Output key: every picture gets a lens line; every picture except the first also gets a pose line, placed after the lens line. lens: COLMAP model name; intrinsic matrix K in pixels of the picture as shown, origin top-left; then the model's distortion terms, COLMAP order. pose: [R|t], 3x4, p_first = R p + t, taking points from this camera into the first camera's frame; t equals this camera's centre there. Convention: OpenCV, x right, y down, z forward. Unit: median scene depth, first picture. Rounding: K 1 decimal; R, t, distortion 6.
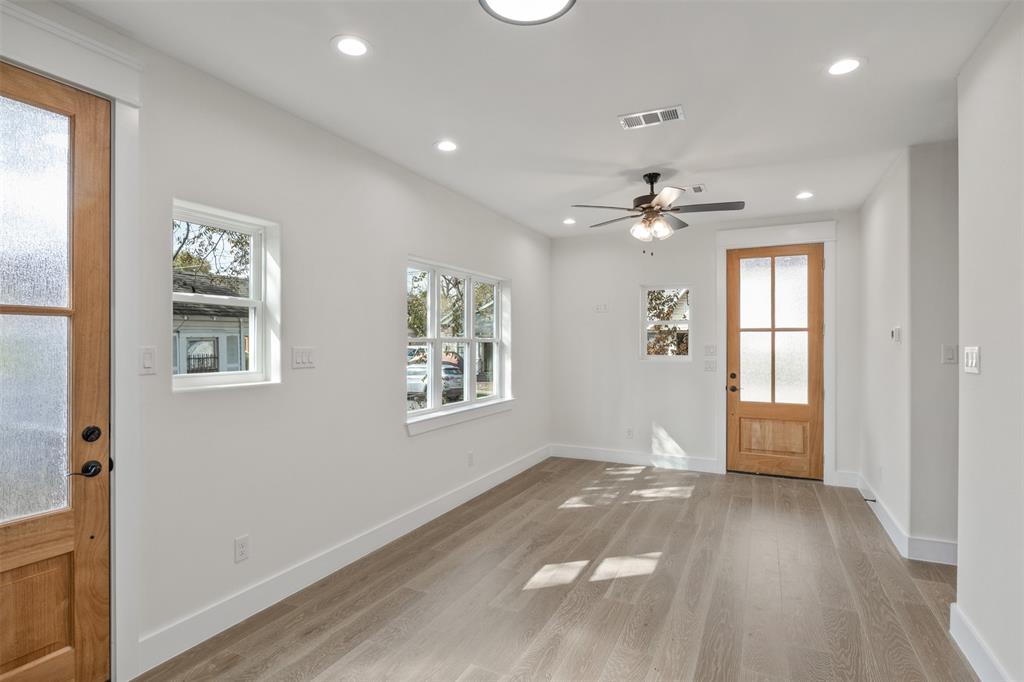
lens RADIAL K [[512.1, 0, 510.4], [0, 512.1, 337.5], [0, 0, 1]] dist [-0.009690, -0.000468]
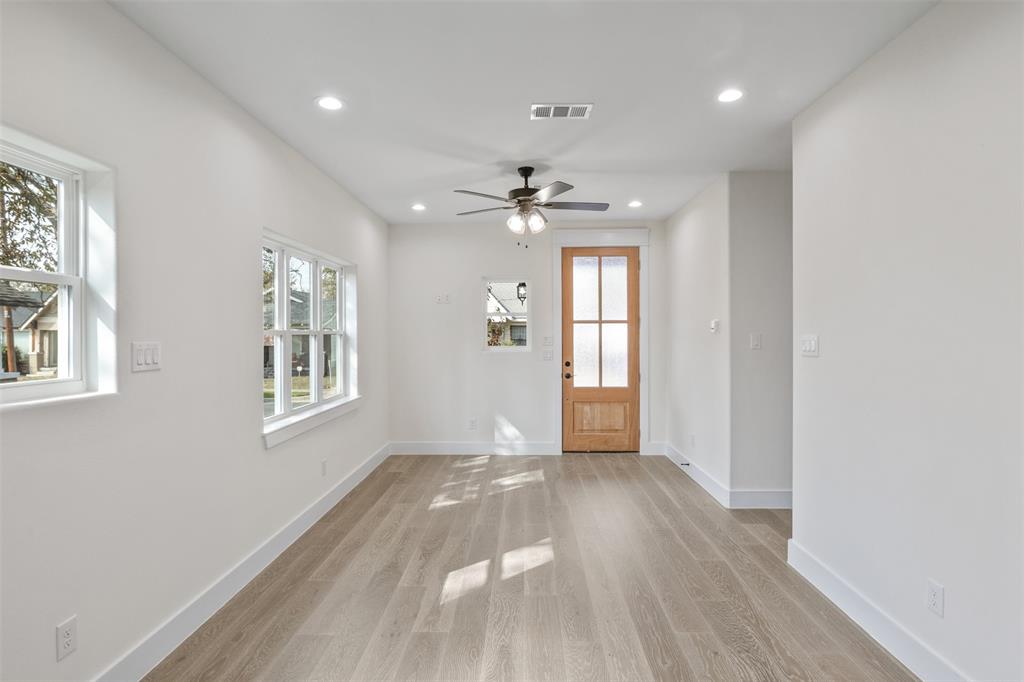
lens RADIAL K [[508.7, 0, 511.8], [0, 508.7, 332.7], [0, 0, 1]] dist [-0.009508, -0.000918]
pose [[0.908833, -0.004793, 0.417133, -0.155130], [0.001881, 0.999971, 0.007393, 0.000281], [-0.417156, -0.005934, 0.908816, 0.083319]]
